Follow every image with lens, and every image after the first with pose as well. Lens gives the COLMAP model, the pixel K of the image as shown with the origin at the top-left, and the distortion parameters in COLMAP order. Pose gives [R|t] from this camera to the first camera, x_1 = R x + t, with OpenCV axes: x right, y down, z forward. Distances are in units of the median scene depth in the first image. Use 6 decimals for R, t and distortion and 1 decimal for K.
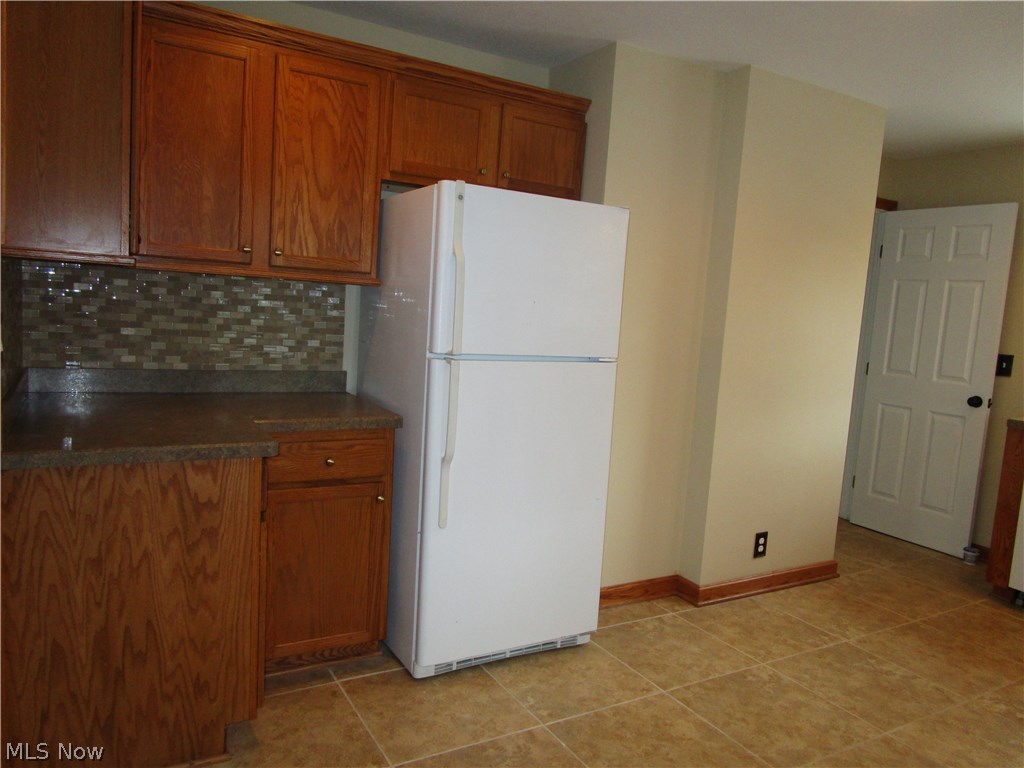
lens RADIAL K [[742.5, 0, 506.1], [0, 742.5, 385.5], [0, 0, 1]] dist [-0.007151, 0.007875]
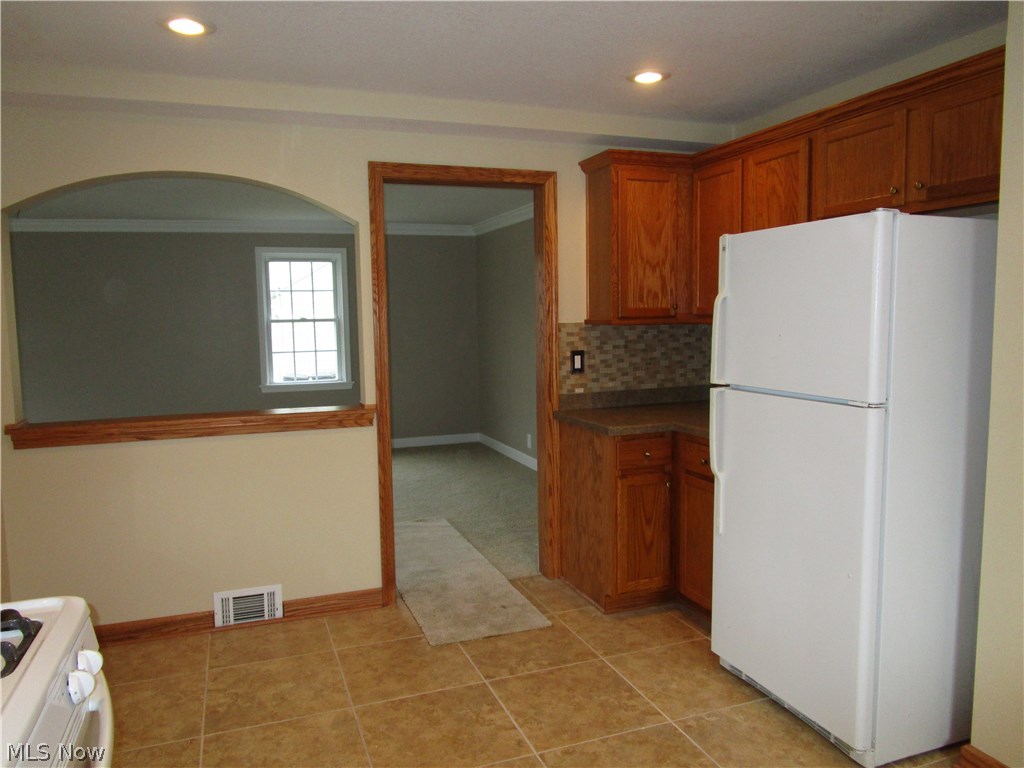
lens RADIAL K [[742.5, 0, 508.1], [0, 742.5, 385.0], [0, 0, 1]] dist [-0.007151, 0.007875]
pose [[-0.170795, 0.033426, -0.984739, 1.087307], [-0.104692, 0.993151, 0.051870, -0.063423], [0.979729, 0.111954, -0.166126, 0.839120]]
